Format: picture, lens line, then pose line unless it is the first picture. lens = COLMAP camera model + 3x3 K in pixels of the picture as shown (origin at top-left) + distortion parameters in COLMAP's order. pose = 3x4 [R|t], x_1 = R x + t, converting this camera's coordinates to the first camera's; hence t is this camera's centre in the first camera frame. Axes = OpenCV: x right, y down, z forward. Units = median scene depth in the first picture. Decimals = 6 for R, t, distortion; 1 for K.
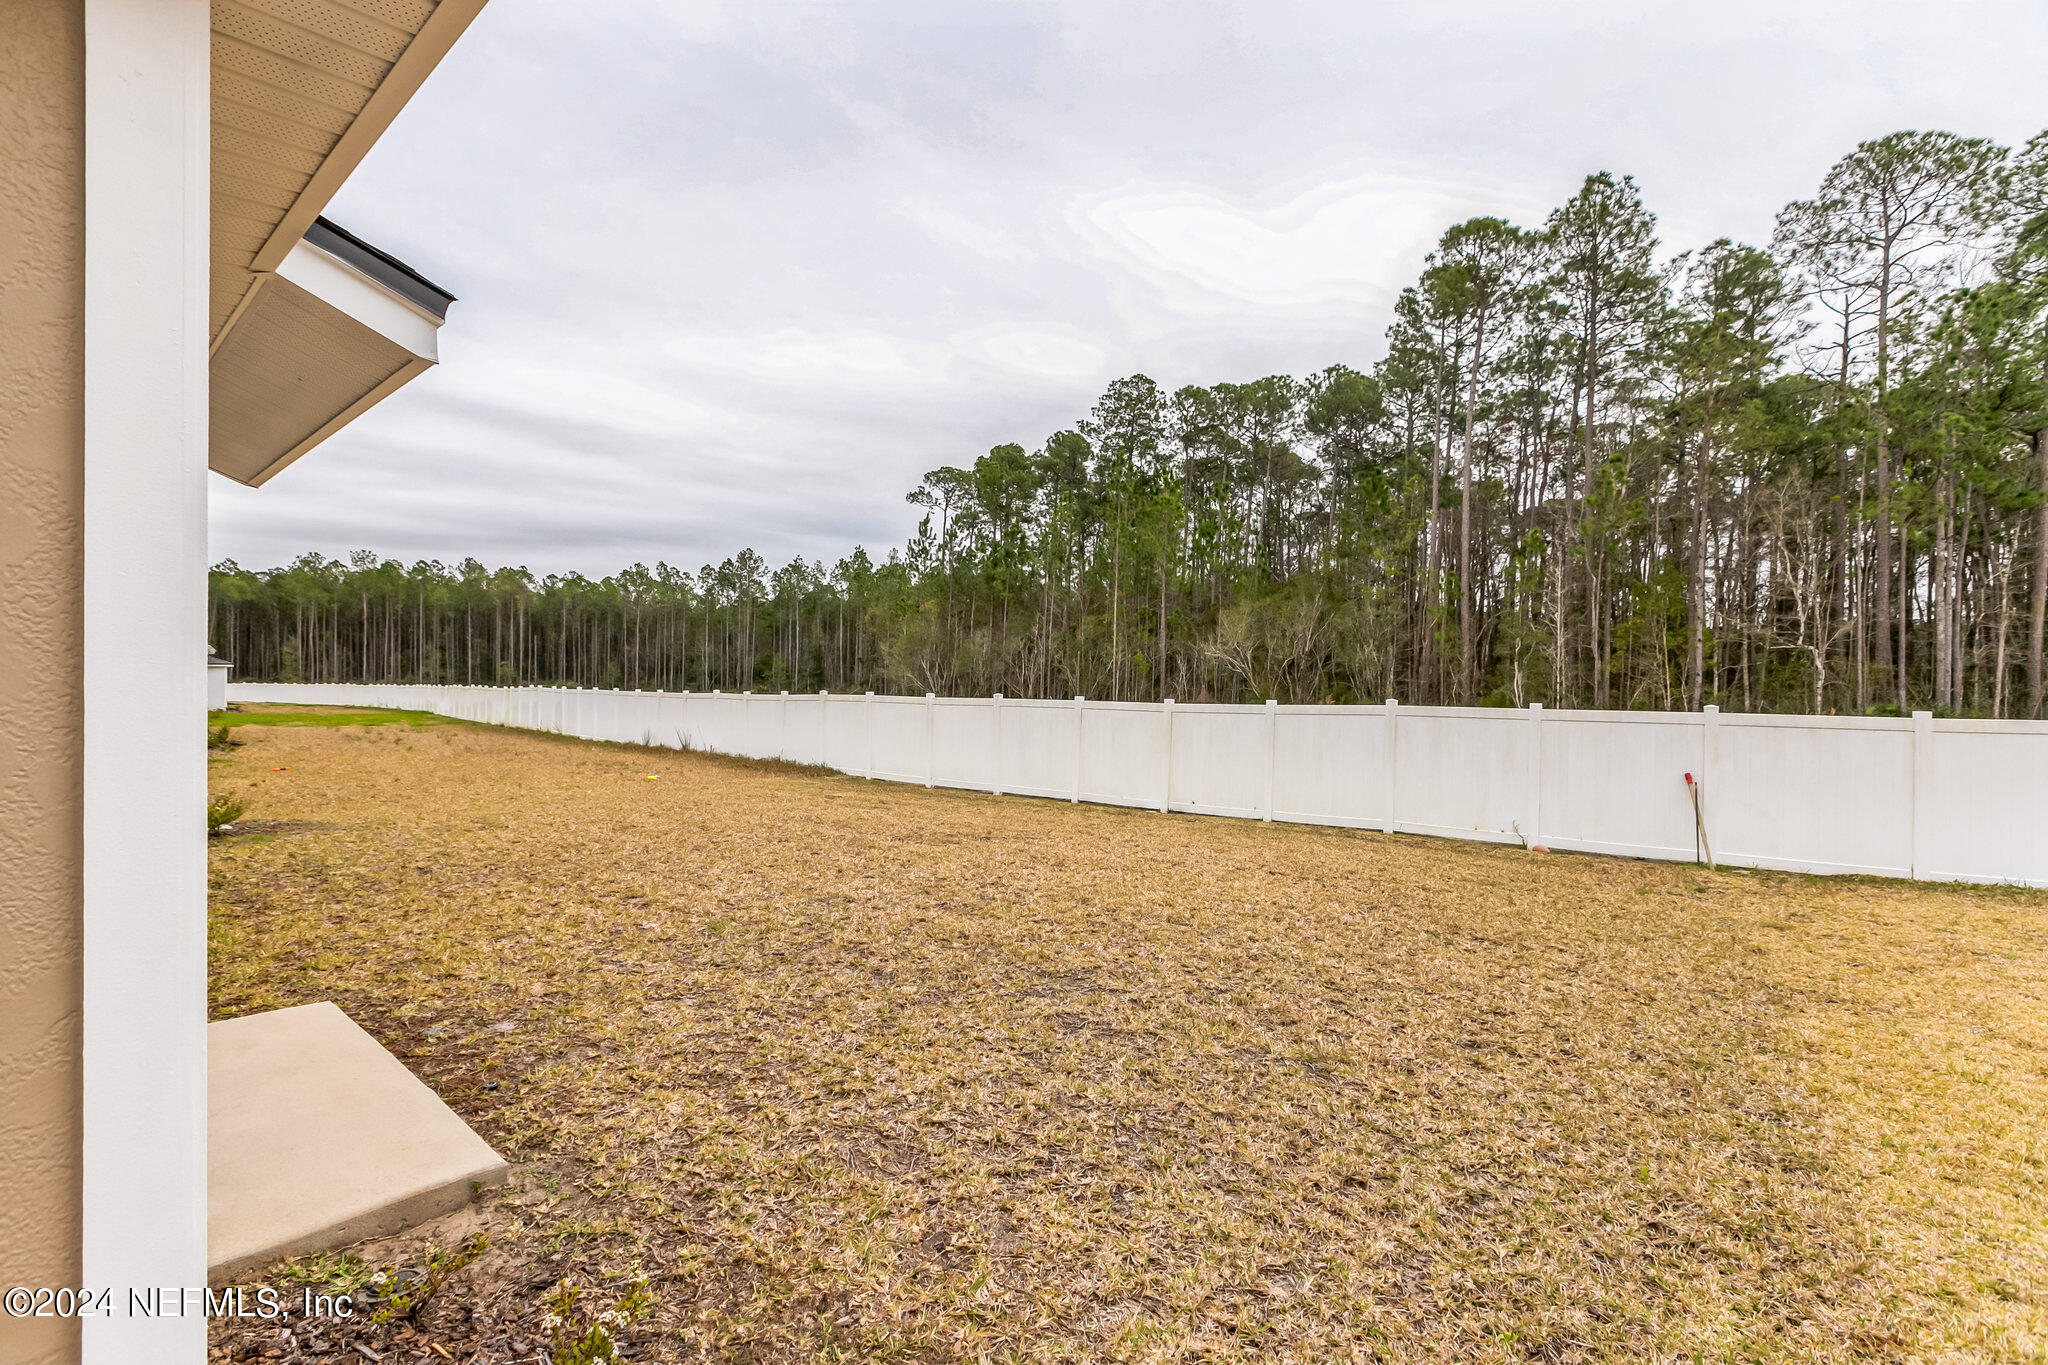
lens RADIAL K [[923.1, 0, 1018.4], [0, 923.1, 689.8], [0, 0, 1]] dist [0.004679, -0.000730]
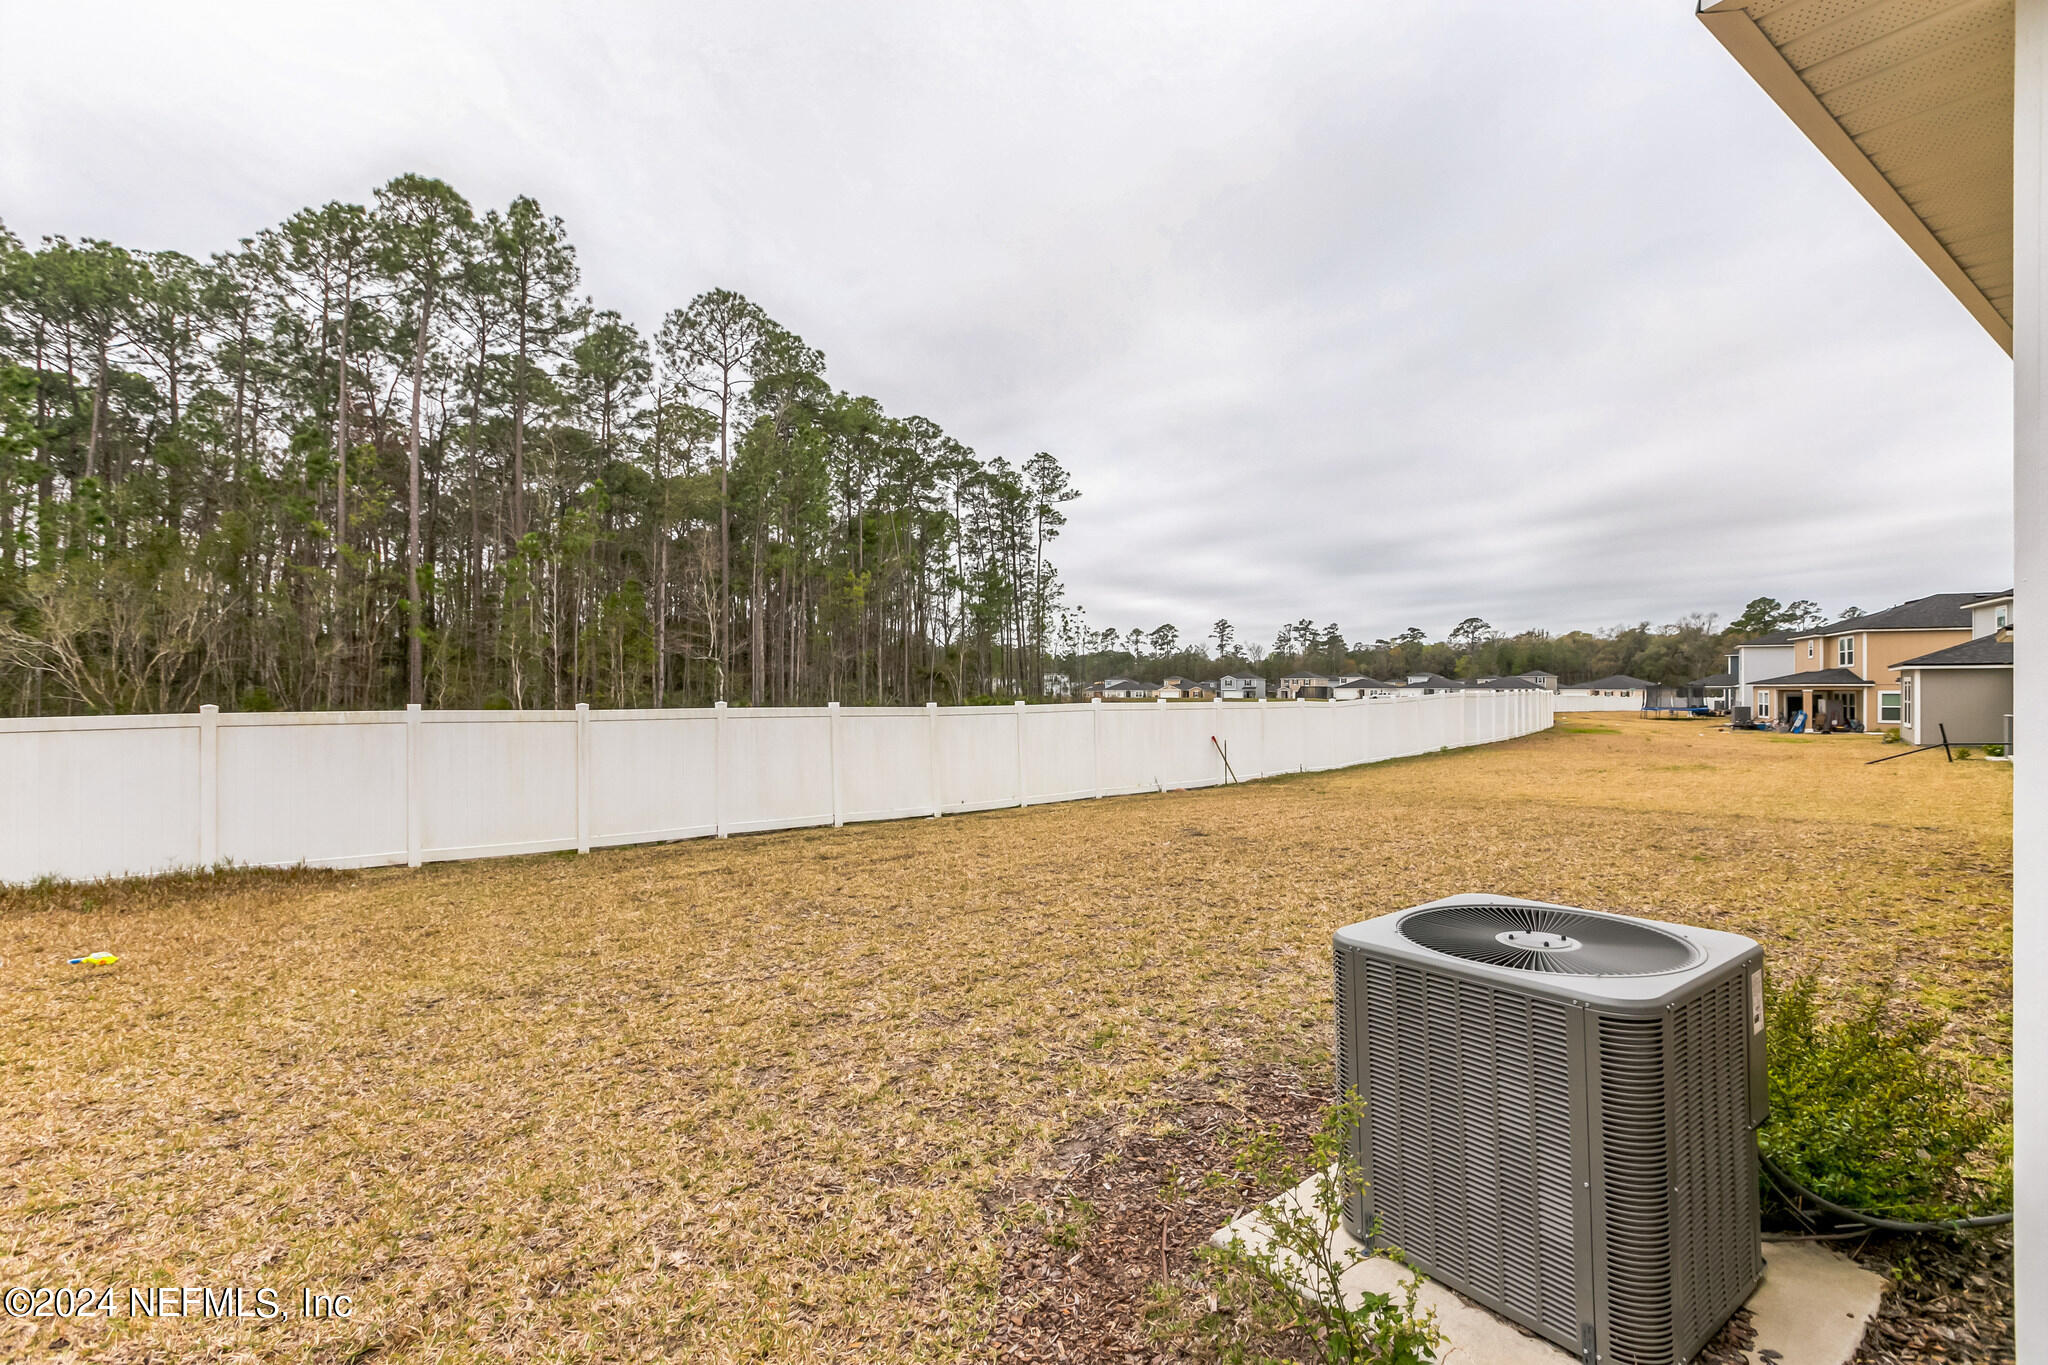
lens RADIAL K [[923.1, 0, 1007.2], [0, 923.1, 680.5], [0, 0, 1]] dist [0.004679, -0.000730]
pose [[0.222648, 0.002172, 0.974897, -0.399506], [0.009654, 0.999944, -0.004433, -0.004327], [-0.974851, 0.010399, 0.222614, 0.354235]]
